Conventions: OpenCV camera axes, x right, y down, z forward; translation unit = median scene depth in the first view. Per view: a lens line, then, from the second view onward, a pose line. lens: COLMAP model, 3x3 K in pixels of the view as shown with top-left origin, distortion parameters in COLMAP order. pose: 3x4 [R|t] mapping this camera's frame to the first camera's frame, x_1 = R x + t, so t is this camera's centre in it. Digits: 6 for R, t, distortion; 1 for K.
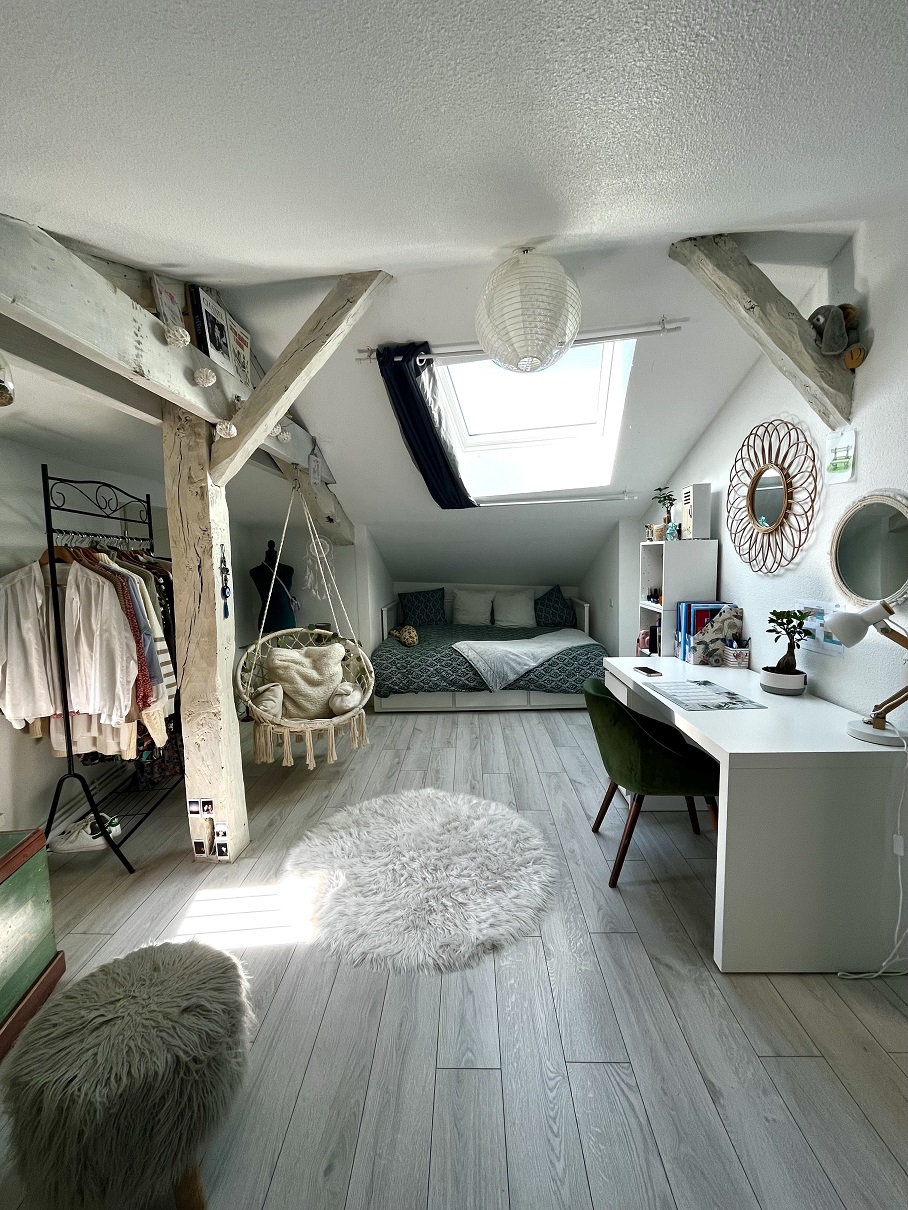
lens RADIAL K [[492.2, 0, 453.9], [0, 492.2, 603.8], [0, 0, 1]] dist [-0.003500, 0.000209]
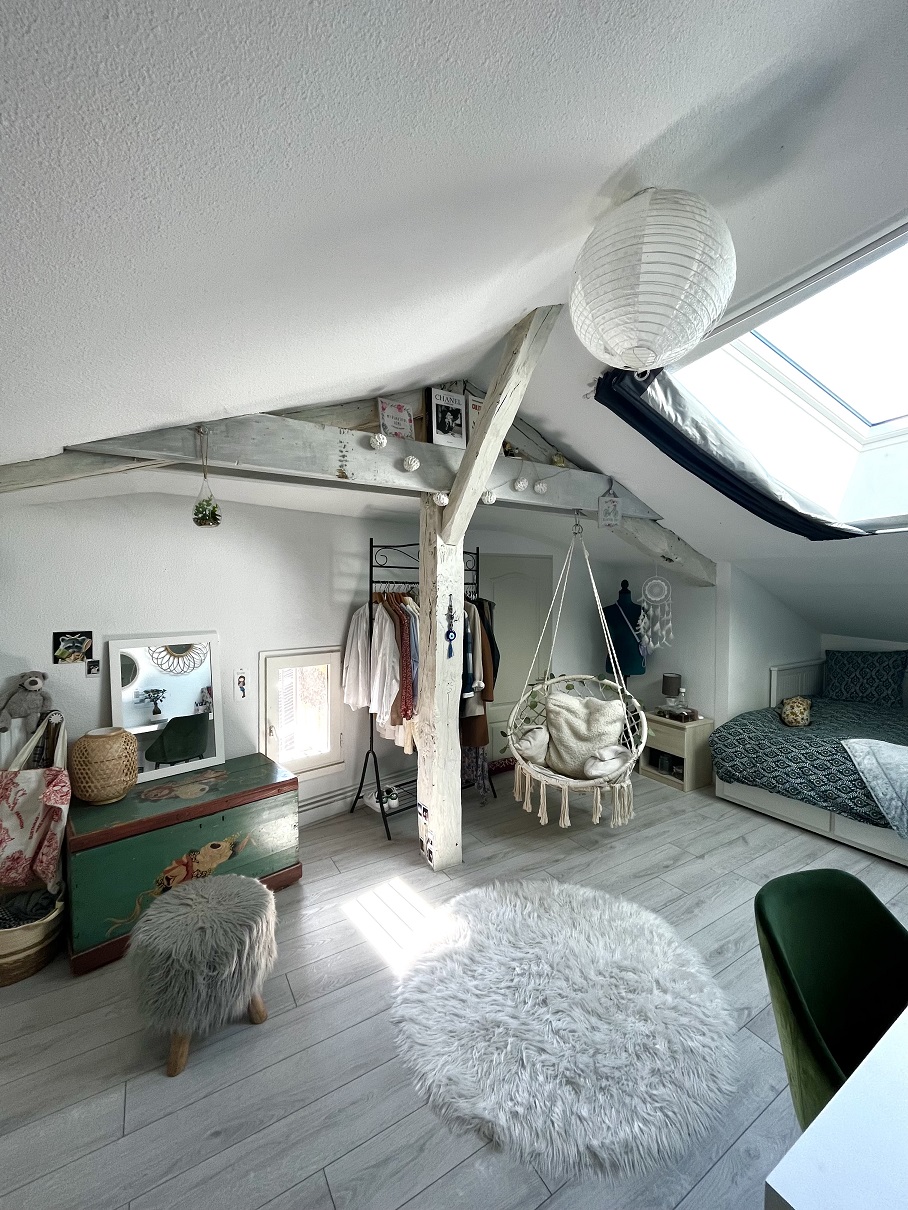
lens RADIAL K [[492.2, 0, 453.9], [0, 492.2, 603.8], [0, 0, 1]] dist [-0.003500, 0.000209]
pose [[0.548083, 0.054536, -0.834644, 0.503555], [-0.095425, 0.995434, 0.002380, -0.101846], [0.830963, 0.078341, 0.550784, 0.363194]]
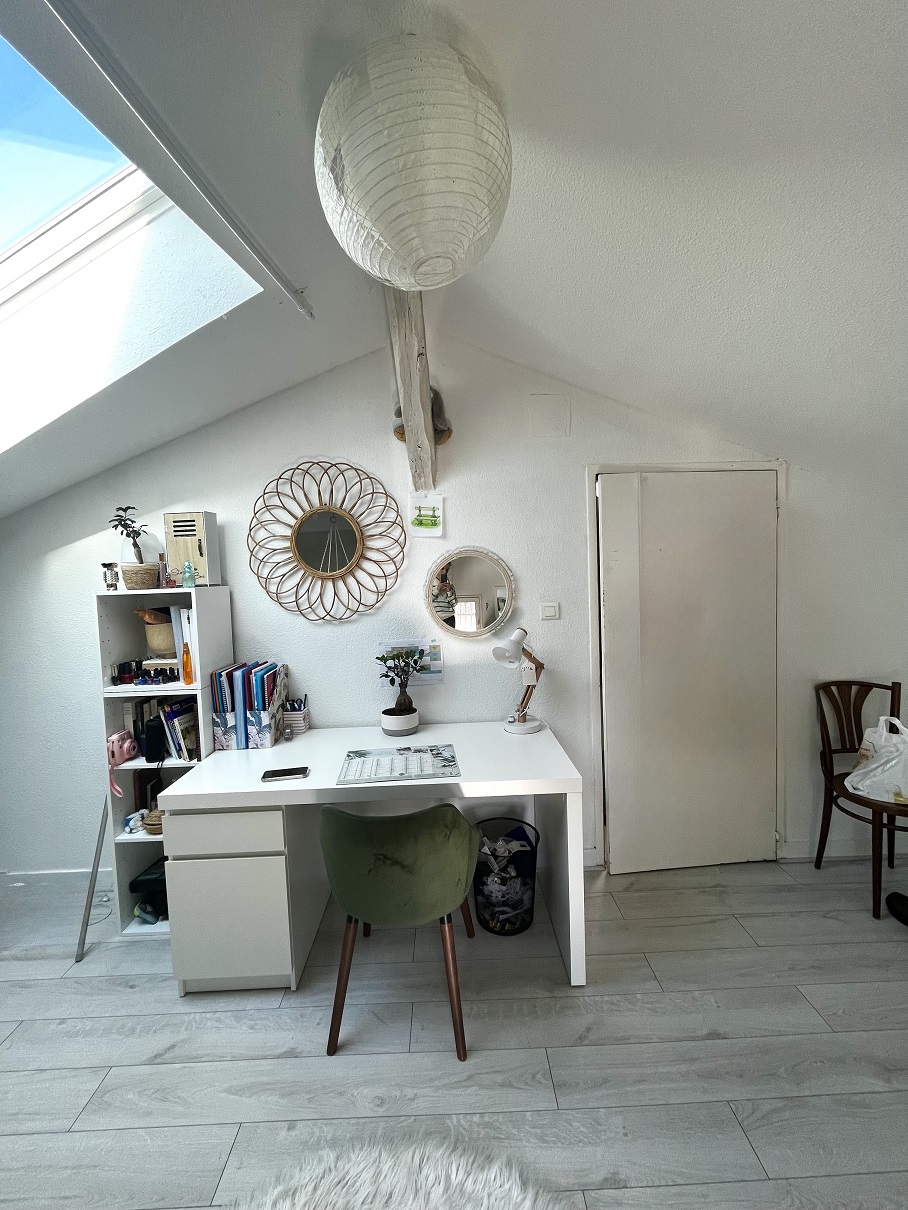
lens RADIAL K [[492.2, 0, 453.9], [0, 492.2, 603.8], [0, 0, 1]] dist [-0.003500, 0.000209]
pose [[-0.041723, -0.038535, 0.998386, -0.348794], [0.135730, 0.989774, 0.043875, -0.114128], [-0.989867, 0.137341, -0.036066, 0.877190]]
